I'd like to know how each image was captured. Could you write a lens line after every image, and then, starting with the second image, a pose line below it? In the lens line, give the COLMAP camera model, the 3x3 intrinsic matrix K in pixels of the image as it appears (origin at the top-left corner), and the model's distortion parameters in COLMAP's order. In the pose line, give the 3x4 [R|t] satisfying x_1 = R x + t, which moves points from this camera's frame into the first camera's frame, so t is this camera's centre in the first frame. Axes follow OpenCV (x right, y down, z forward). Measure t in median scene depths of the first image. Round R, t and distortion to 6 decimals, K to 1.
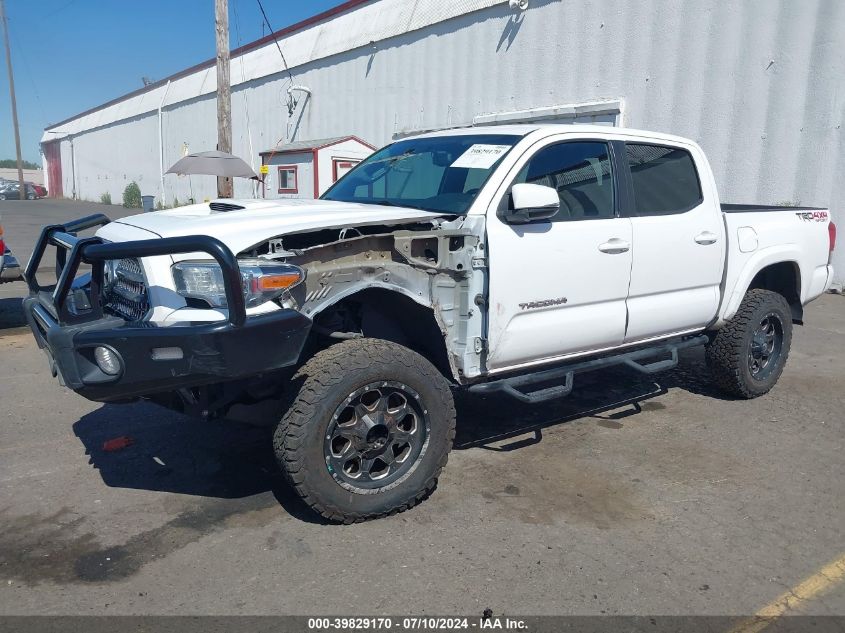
lens RADIAL K [[719.9, 0, 424.6], [0, 719.9, 312.7], [0, 0, 1]] dist [-0.010376, 0.004341]
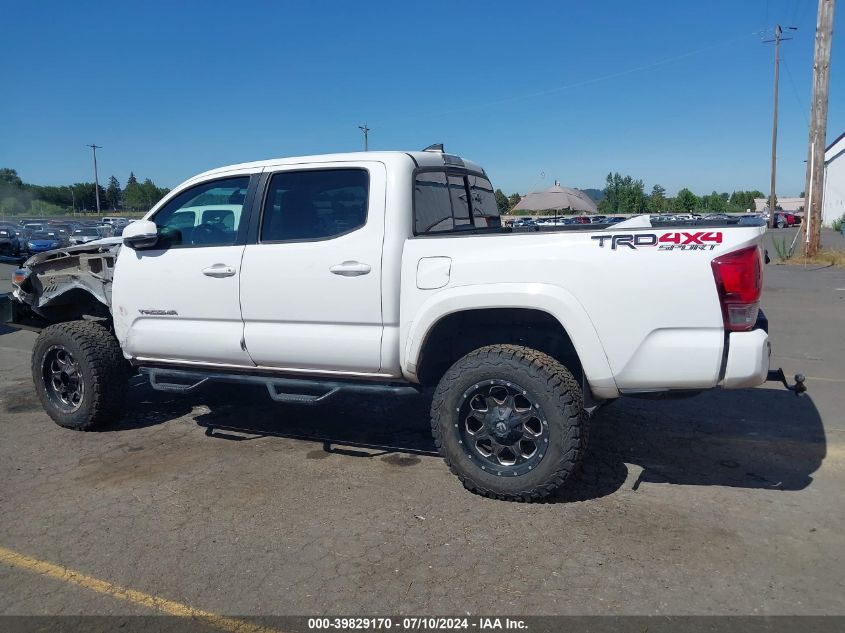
lens RADIAL K [[719.9, 0, 425.1], [0, 719.9, 316.2], [0, 0, 1]] dist [-0.010376, 0.004341]
pose [[0.411709, 0.087919, -0.907065, 1.539650], [-0.118522, 0.992047, 0.042360, -0.118110], [0.903575, 0.090067, 0.418855, 0.913498]]
